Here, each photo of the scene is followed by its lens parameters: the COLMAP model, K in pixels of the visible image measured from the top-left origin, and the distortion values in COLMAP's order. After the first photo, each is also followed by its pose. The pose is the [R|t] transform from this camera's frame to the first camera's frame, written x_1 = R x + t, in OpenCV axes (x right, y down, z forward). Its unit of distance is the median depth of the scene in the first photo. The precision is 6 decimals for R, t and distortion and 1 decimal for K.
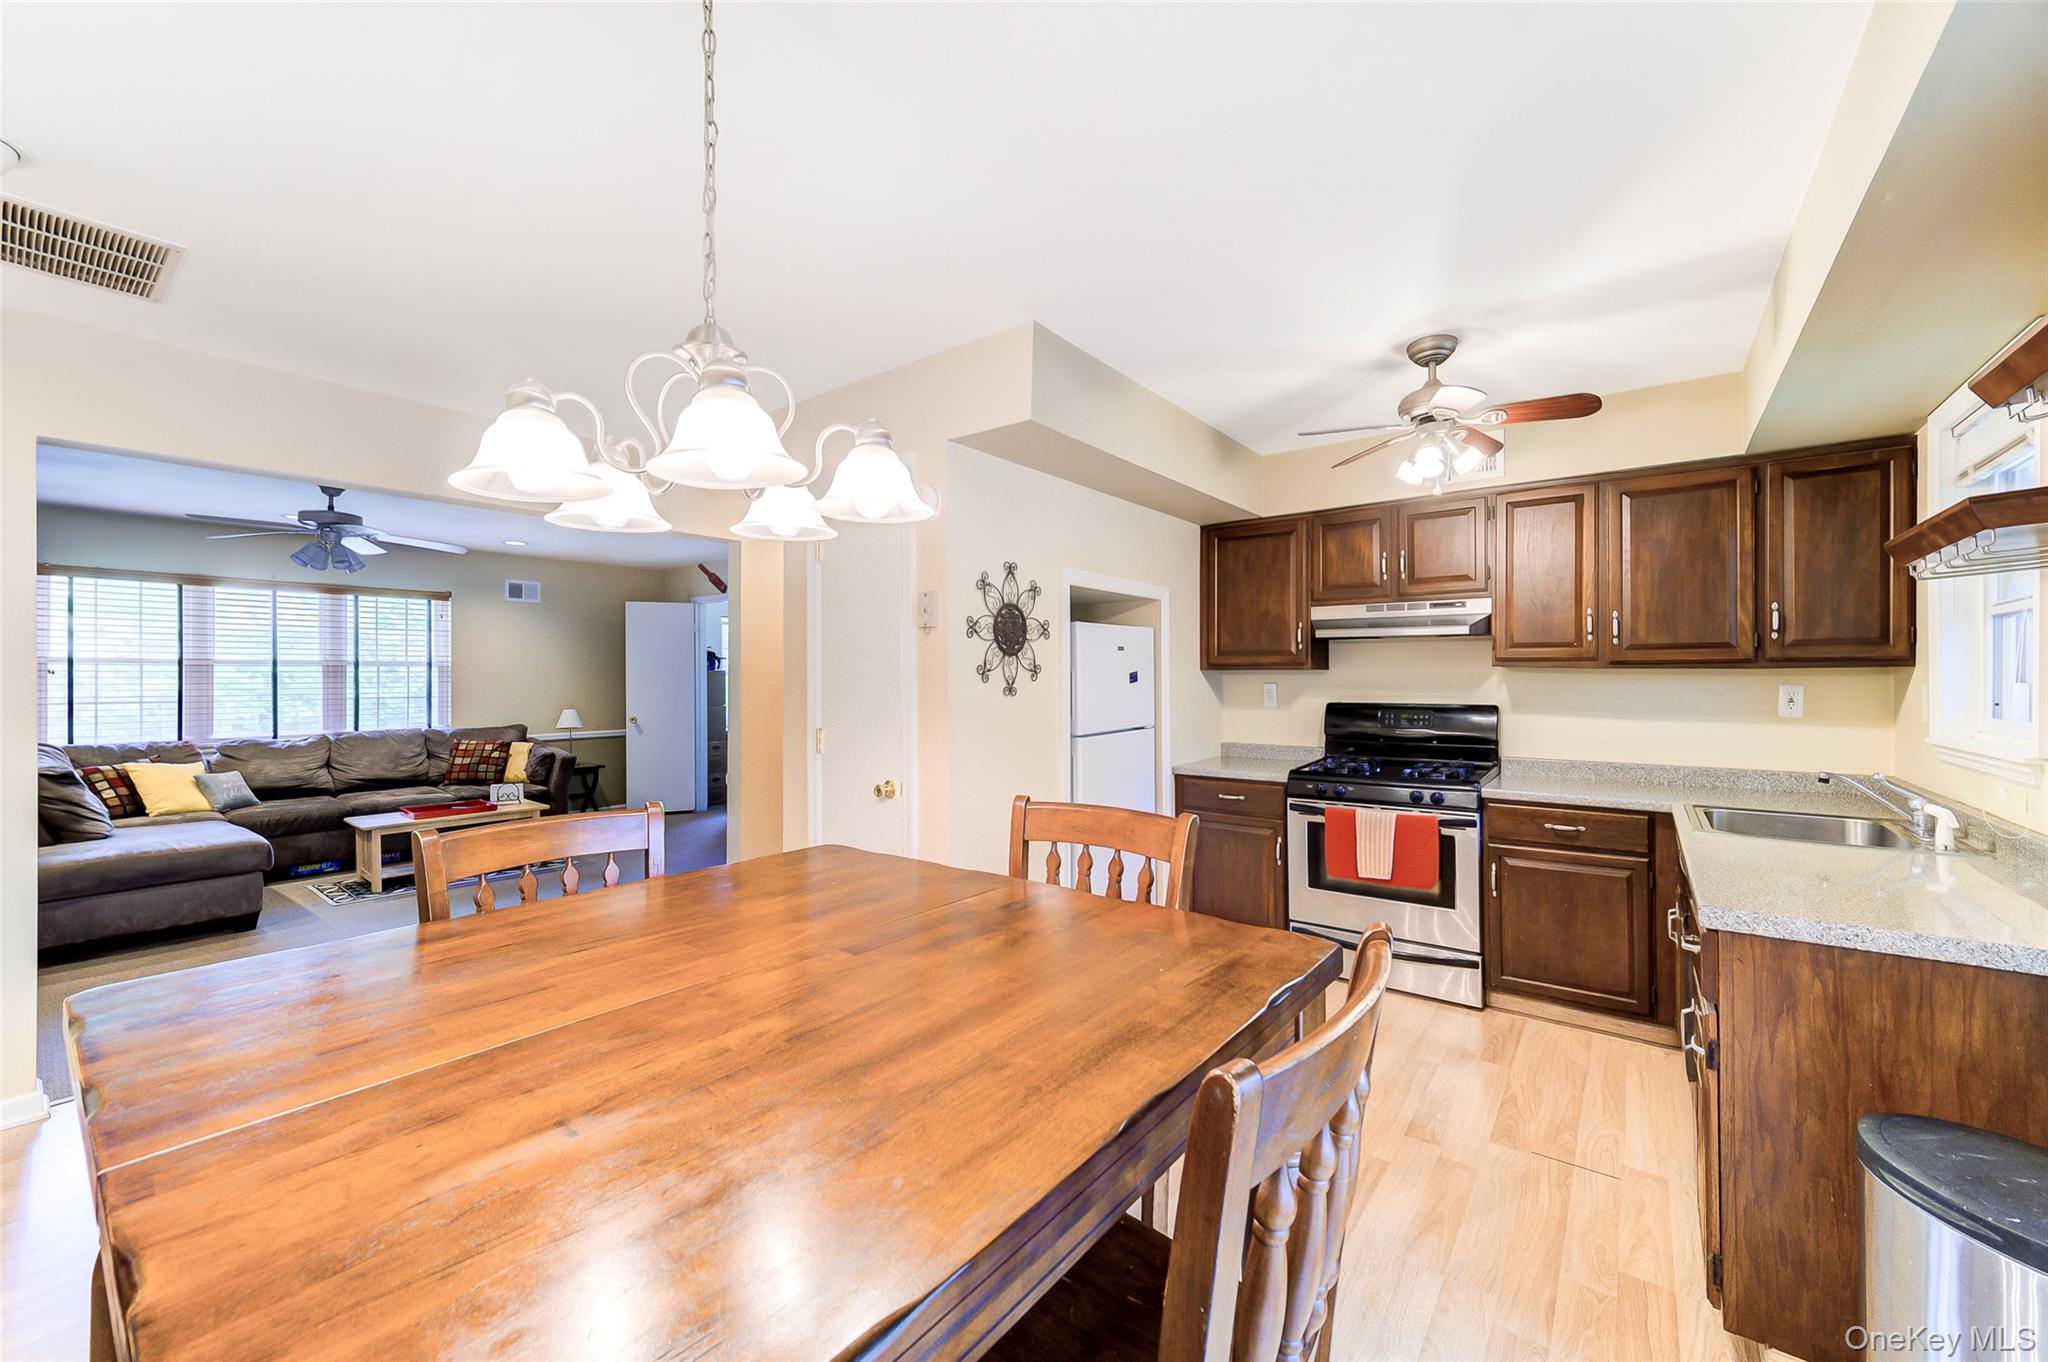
lens RADIAL K [[833.9, 0, 1004.1], [0, 833.9, 675.4], [0, 0, 1]] dist [-0.001691, -0.000634]
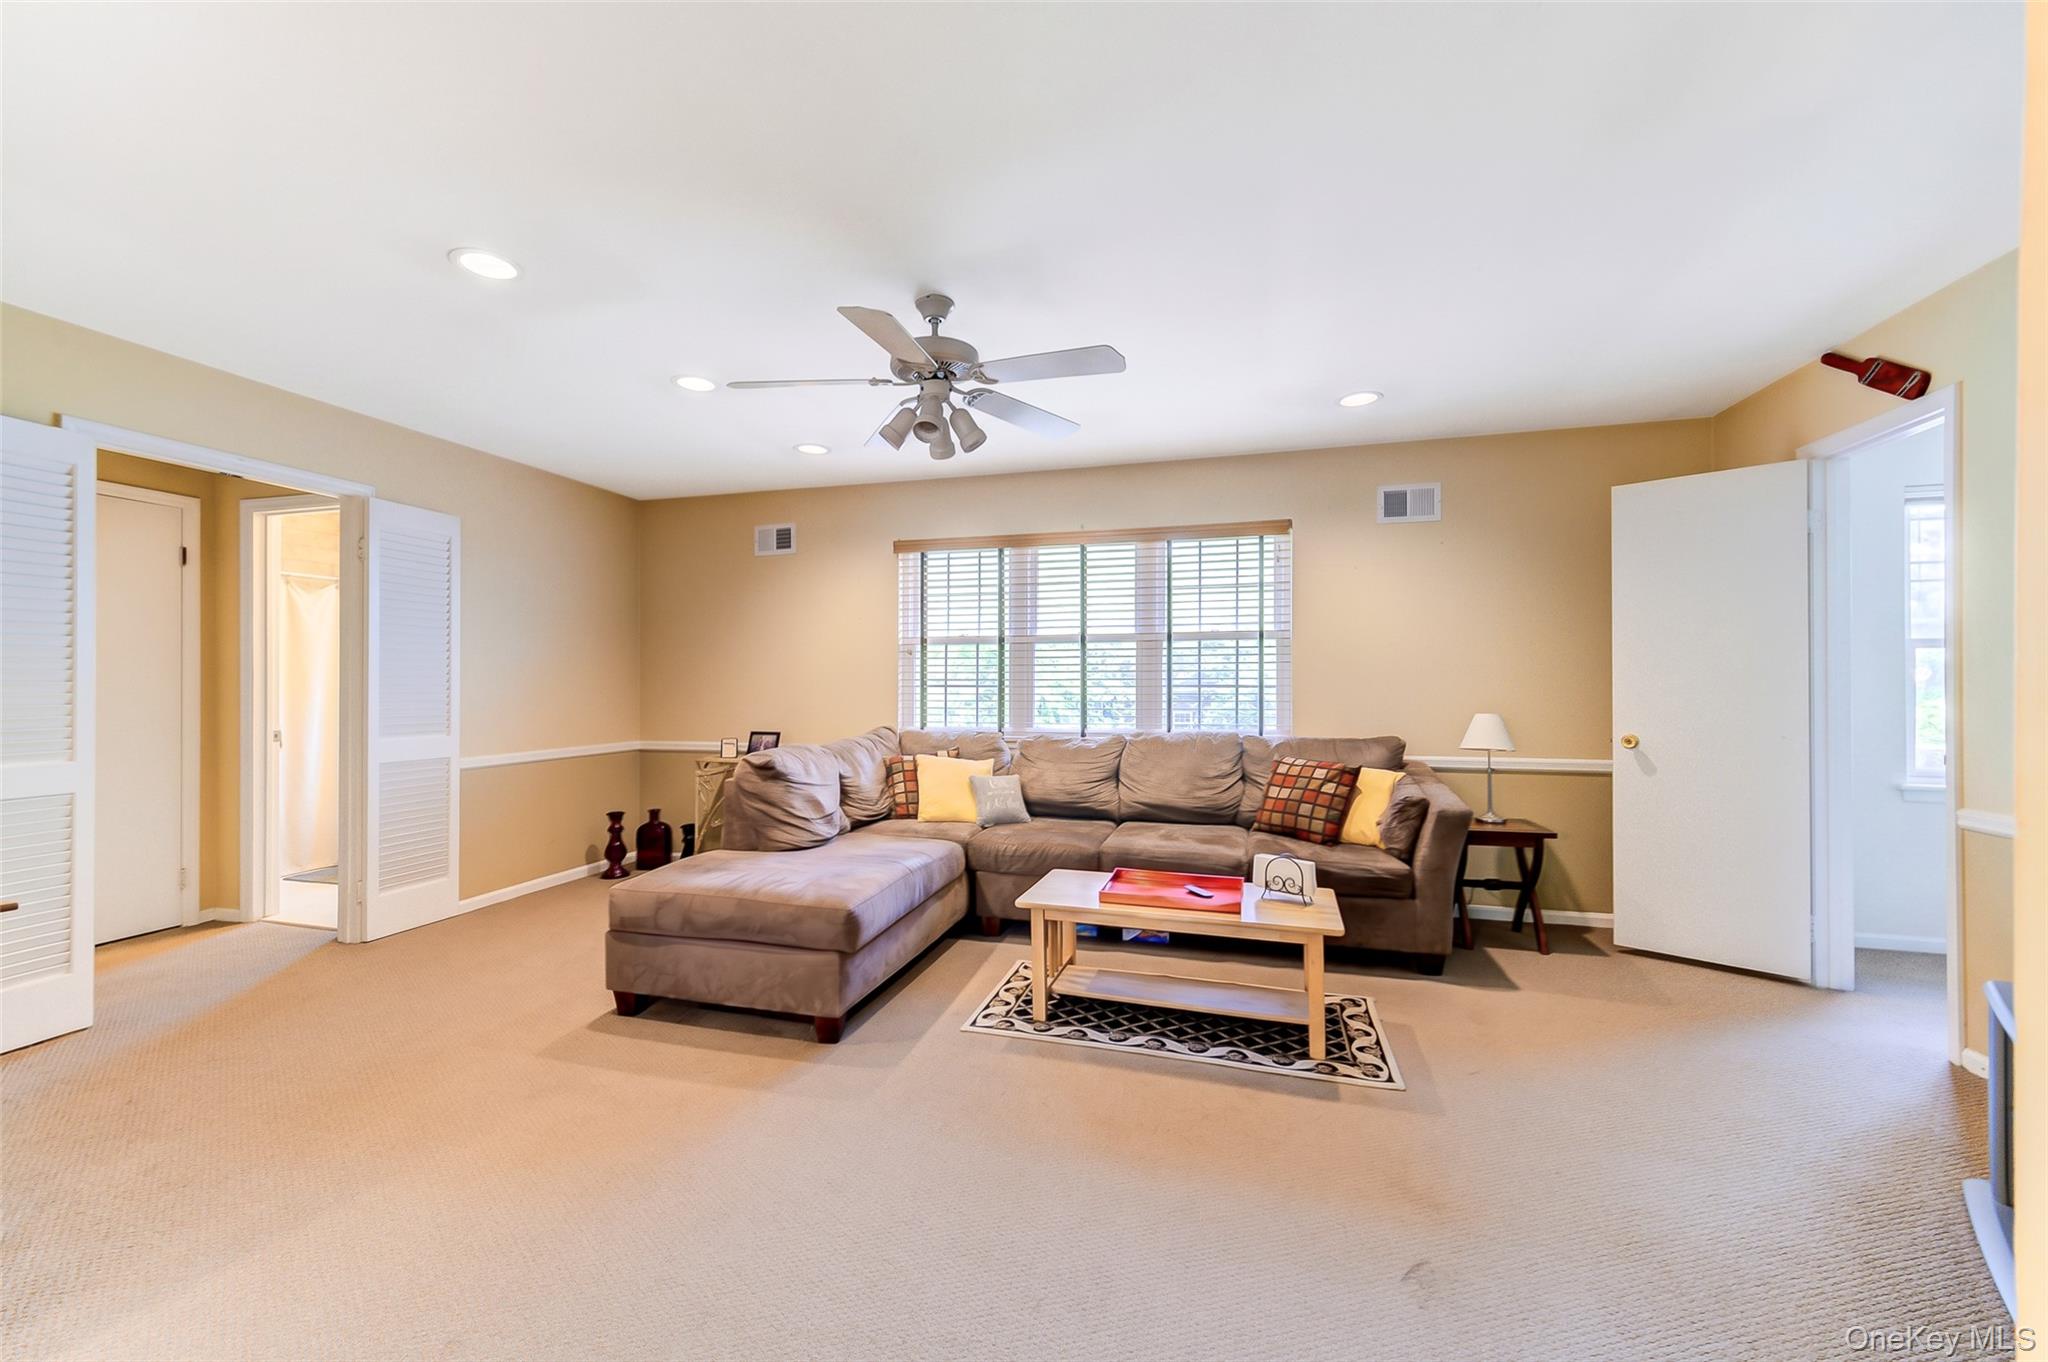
lens RADIAL K [[804.8, 0, 1014.7], [0, 804.8, 680.0], [0, 0, 1]] dist [0.002870, 0.000061]
pose [[0.378030, 0.004121, -0.925784, -0.193017], [0.003714, 0.999975, 0.005968, 0.018083], [0.925786, -0.005695, 0.378006, 0.617583]]
